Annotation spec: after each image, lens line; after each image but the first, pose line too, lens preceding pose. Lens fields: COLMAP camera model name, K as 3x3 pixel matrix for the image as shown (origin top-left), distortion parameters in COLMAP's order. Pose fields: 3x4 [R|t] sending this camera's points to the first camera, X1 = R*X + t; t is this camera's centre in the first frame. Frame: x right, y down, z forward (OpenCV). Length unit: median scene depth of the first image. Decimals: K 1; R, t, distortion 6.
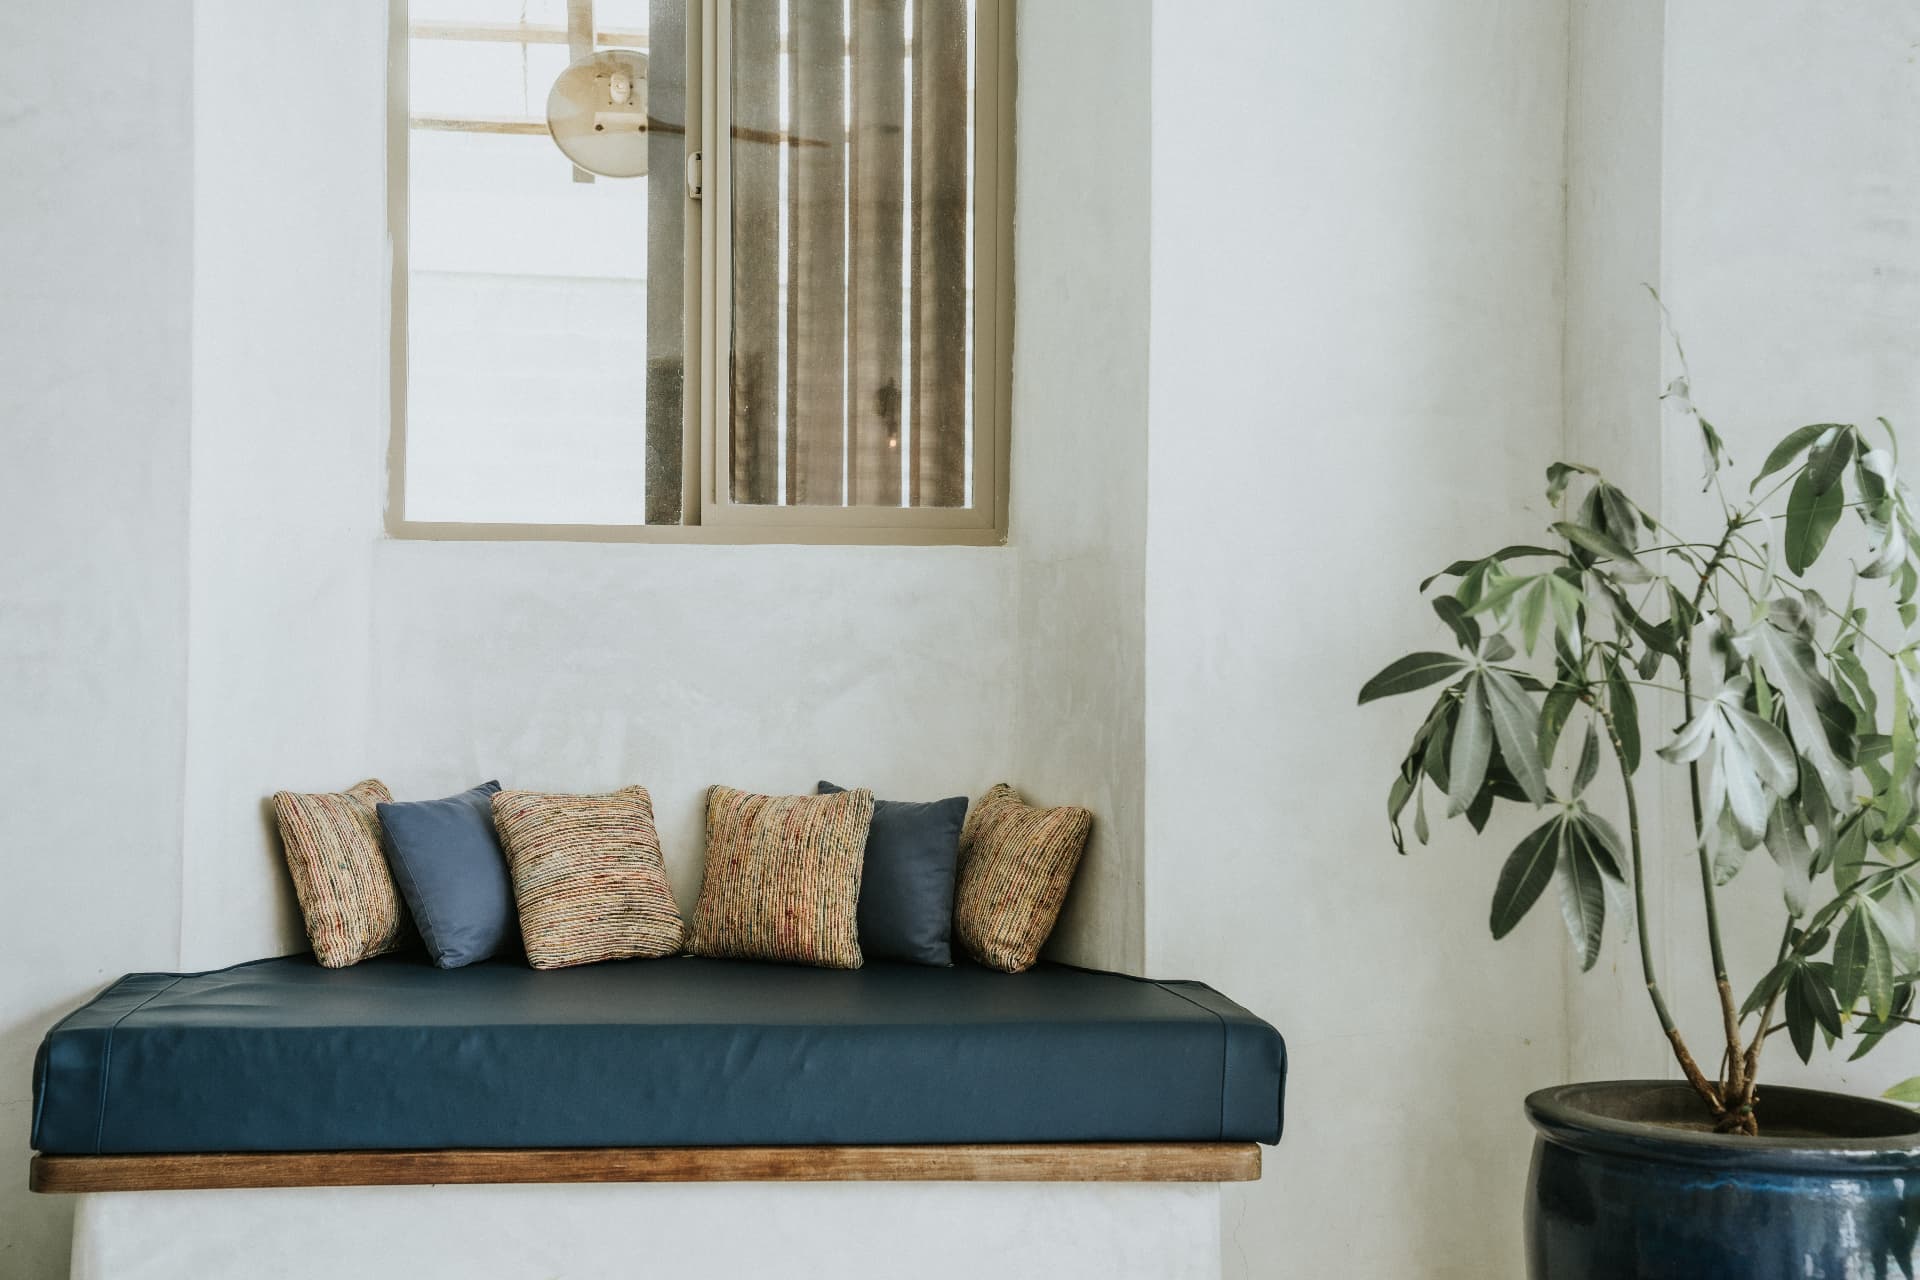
lens RADIAL K [[2731.4, 0, 960.0], [0, 2731.4, 640.0], [0, 0, 1]] dist [0.011297, 0.860019]
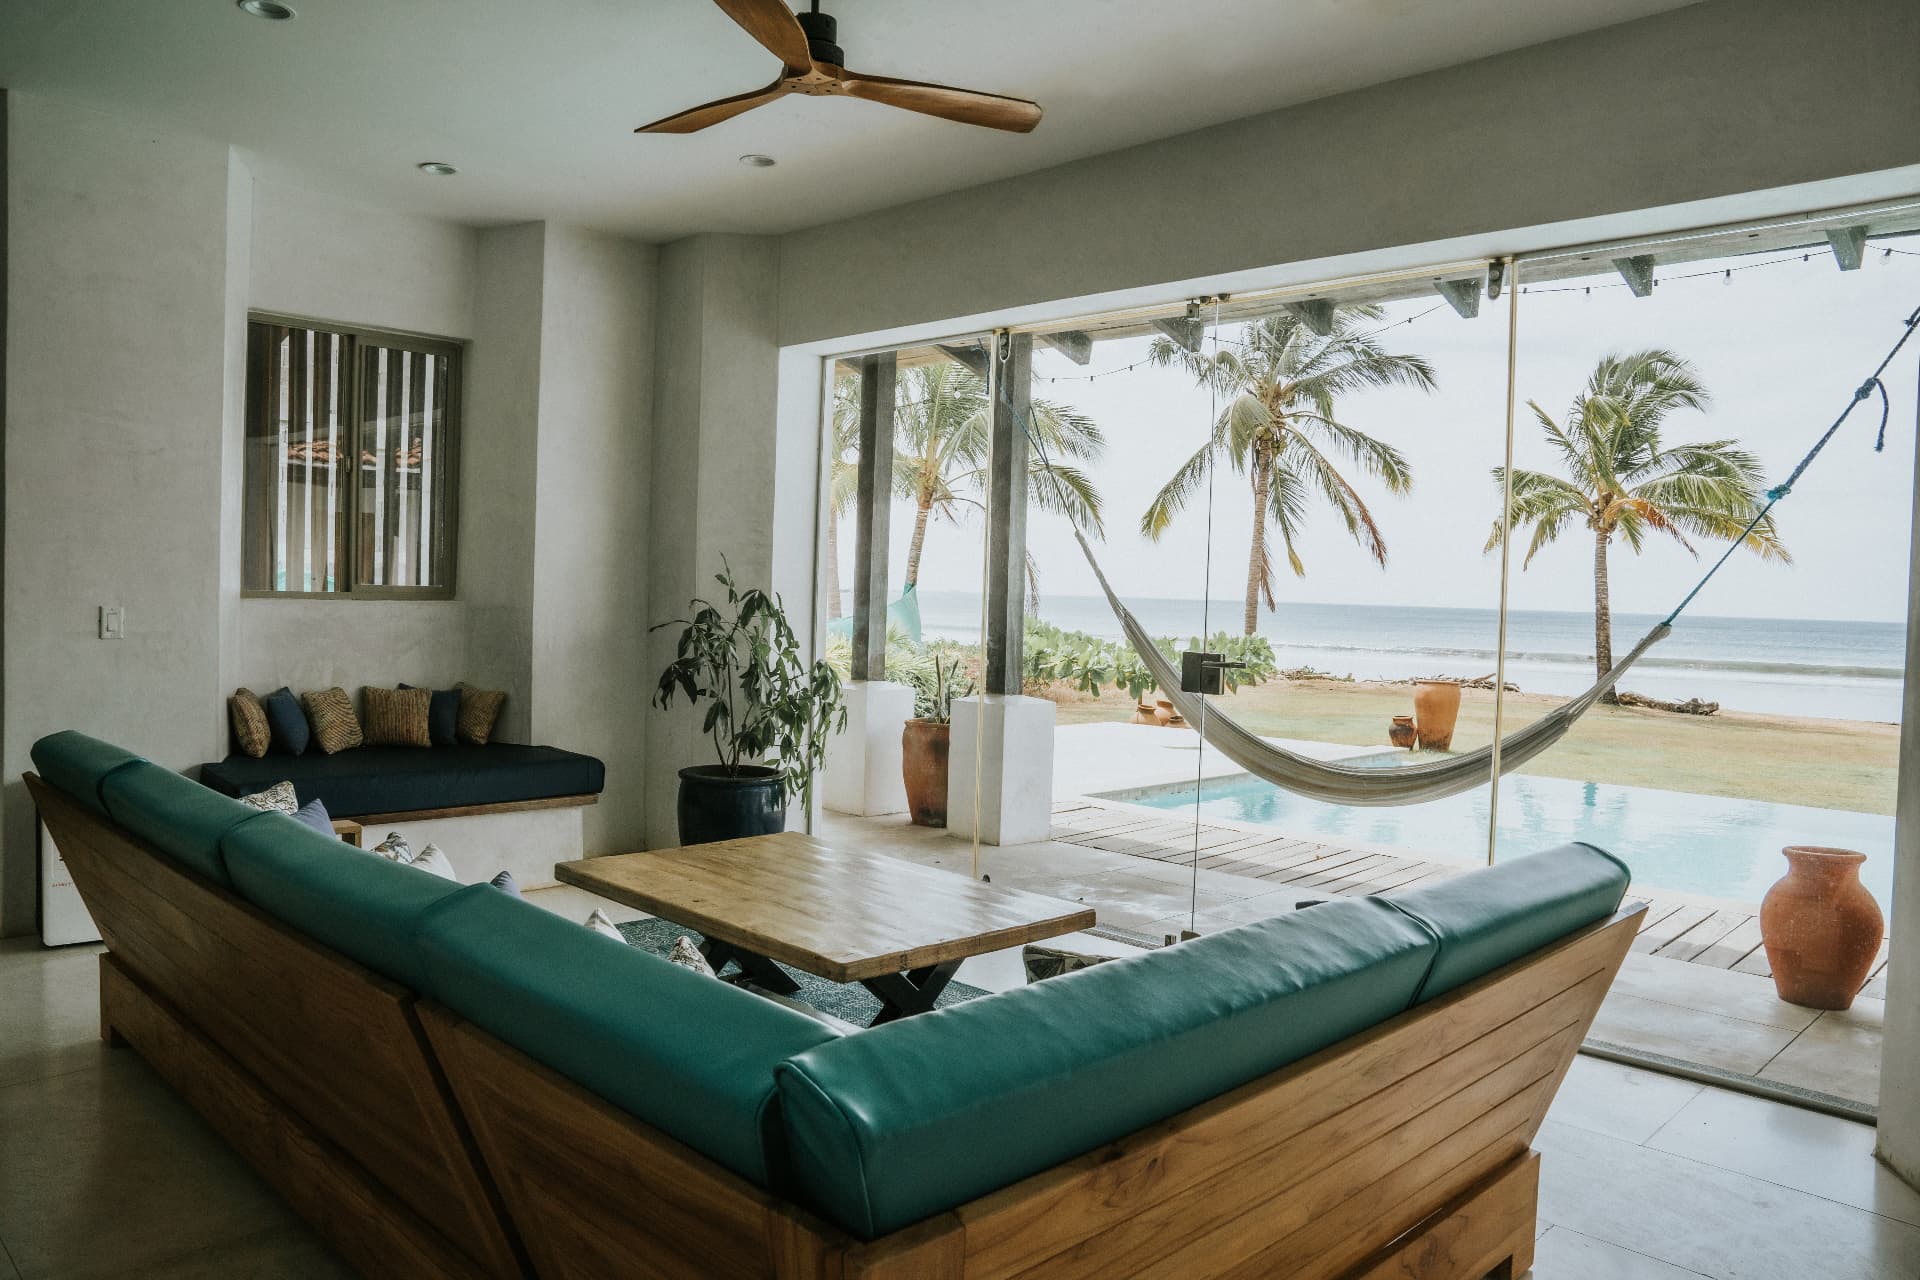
lens RADIAL K [[1454.9, 0, 960.0], [0, 1454.9, 640.0], [0, 0, 1]] dist [-0.000812, 0.000531]
pose [[0.739121, -0.010333, 0.673493, -0.679102], [-0.047415, 0.996604, 0.067326, -0.130856], [-0.671901, -0.081696, 0.736121, -0.546193]]
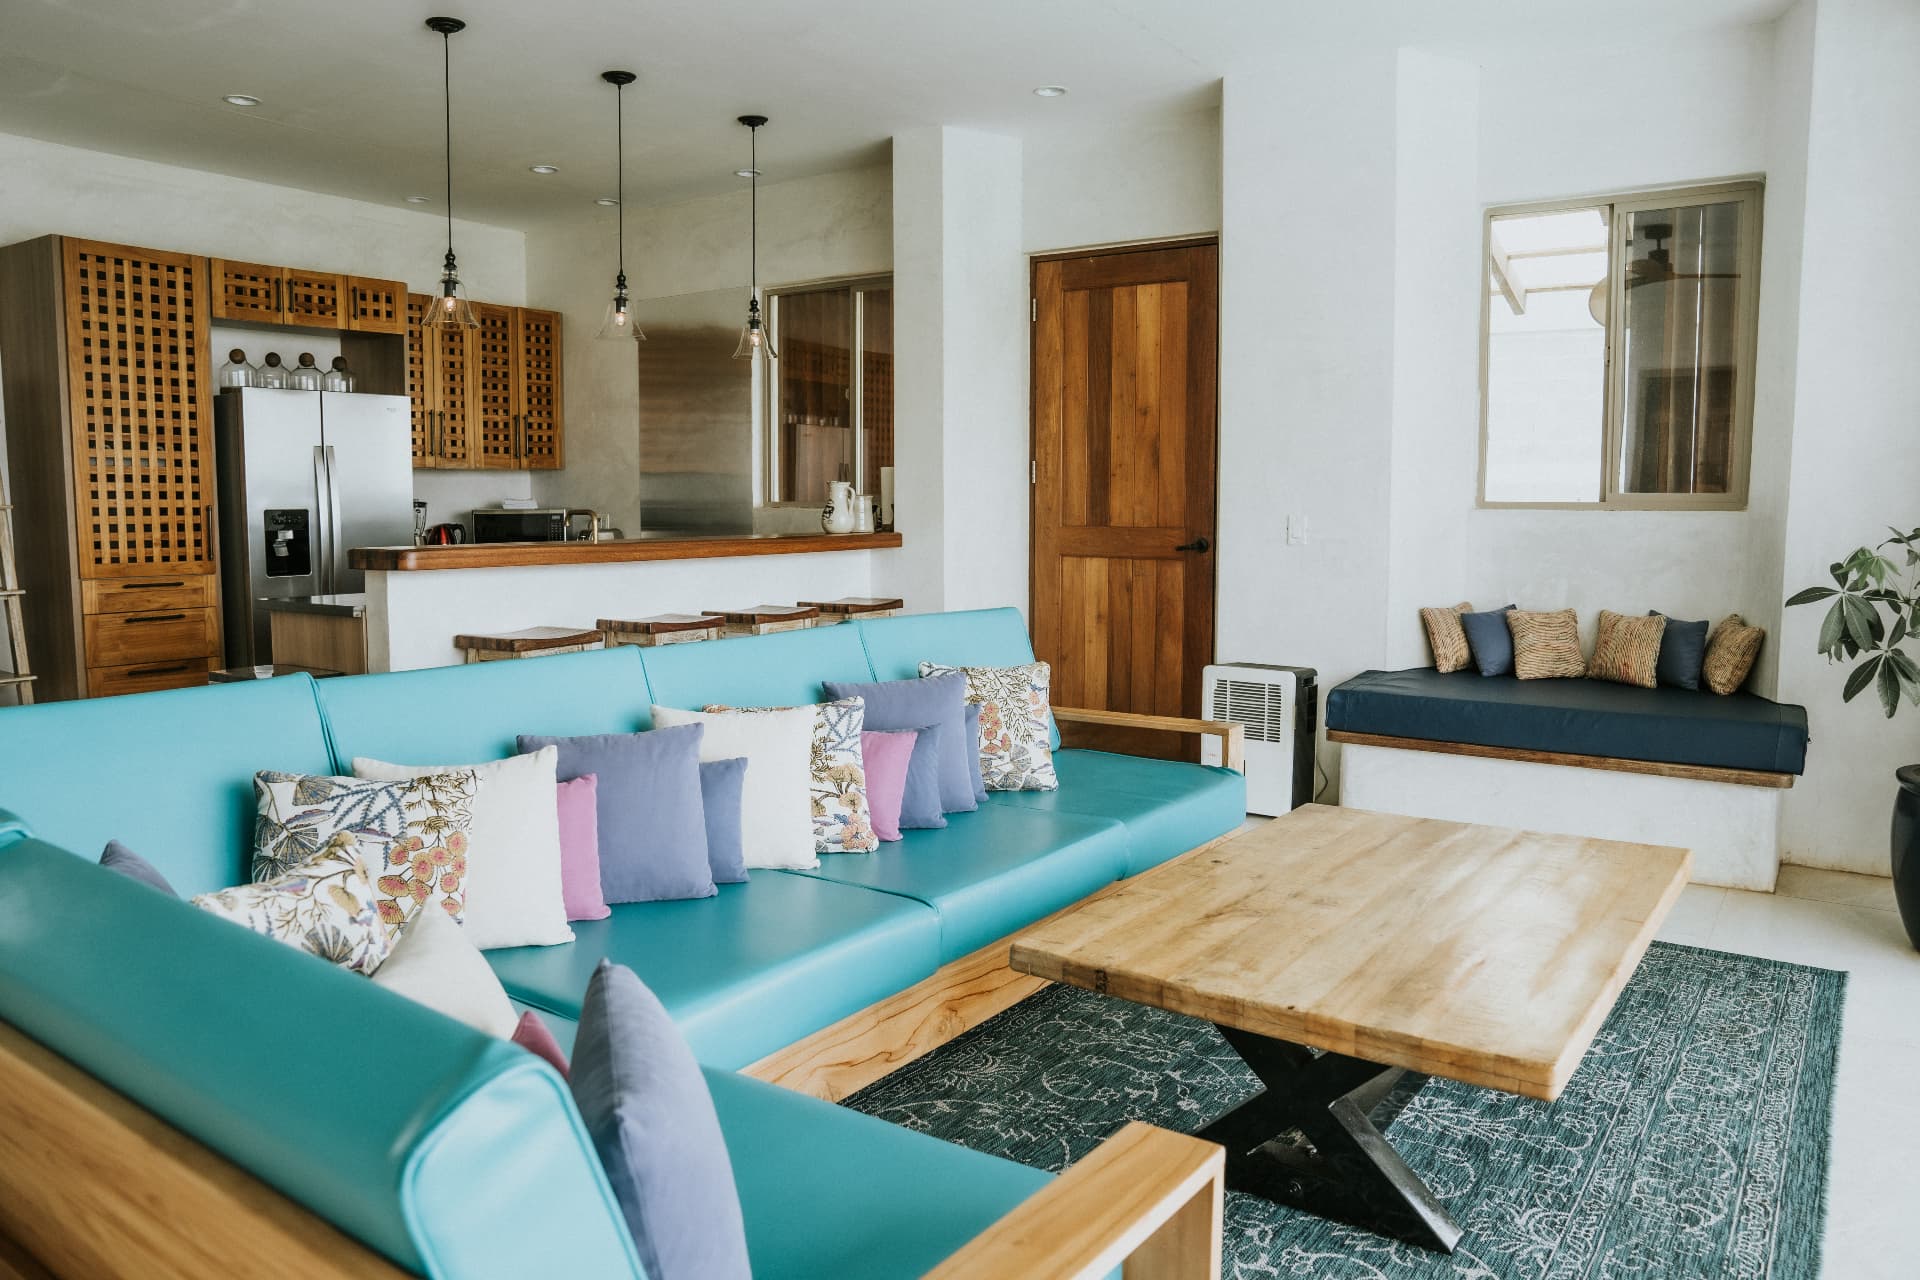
lens RADIAL K [[1454.9, 0, 960.0], [0, 1454.9, 640.0], [0, 0, 1]] dist [-0.000812, 0.000531]
pose [[0.778310, 0.055044, -0.625463, 0.294425], [0.023445, 0.992908, 0.116555, -0.090914], [0.627443, -0.105379, 0.771499, -0.399920]]
